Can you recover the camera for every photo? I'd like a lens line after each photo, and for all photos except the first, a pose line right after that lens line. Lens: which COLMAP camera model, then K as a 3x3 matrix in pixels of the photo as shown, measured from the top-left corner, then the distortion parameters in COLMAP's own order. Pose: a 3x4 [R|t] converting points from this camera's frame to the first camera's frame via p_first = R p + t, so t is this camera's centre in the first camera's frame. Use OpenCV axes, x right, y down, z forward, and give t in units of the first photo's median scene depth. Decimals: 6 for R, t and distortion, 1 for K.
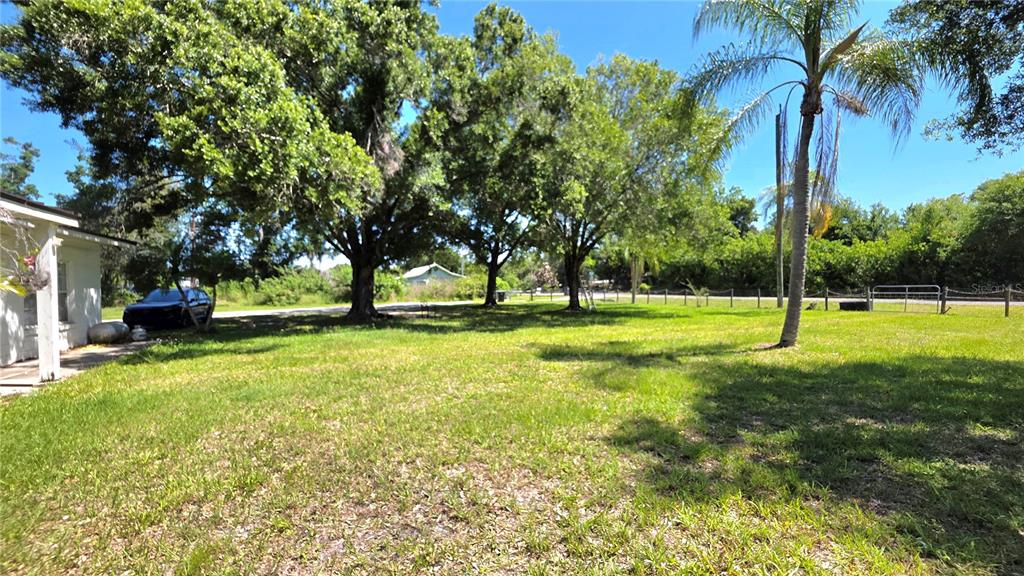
lens RADIAL K [[407.7, 0, 504.2], [0, 407.7, 286.2], [0, 0, 1]] dist [-0.000344, 0.000158]
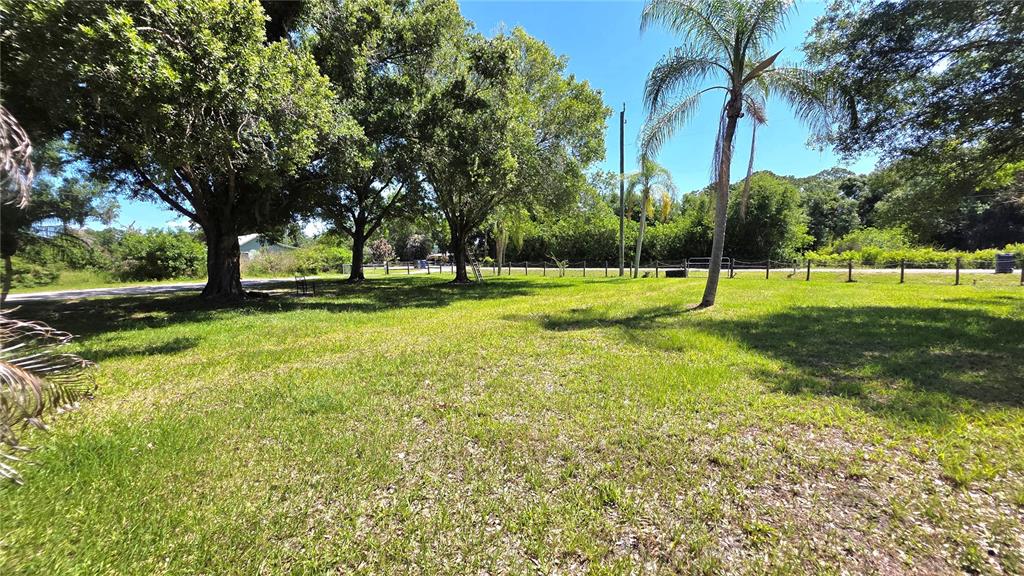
lens RADIAL K [[407.7, 0, 509.7], [0, 407.7, 286.9], [0, 0, 1]] dist [-0.000344, 0.000158]
pose [[0.909233, -0.028716, 0.415295, -0.141323], [0.001018, 0.997768, 0.066762, 0.002966], [-0.416285, -0.060279, 0.907234, 0.049539]]
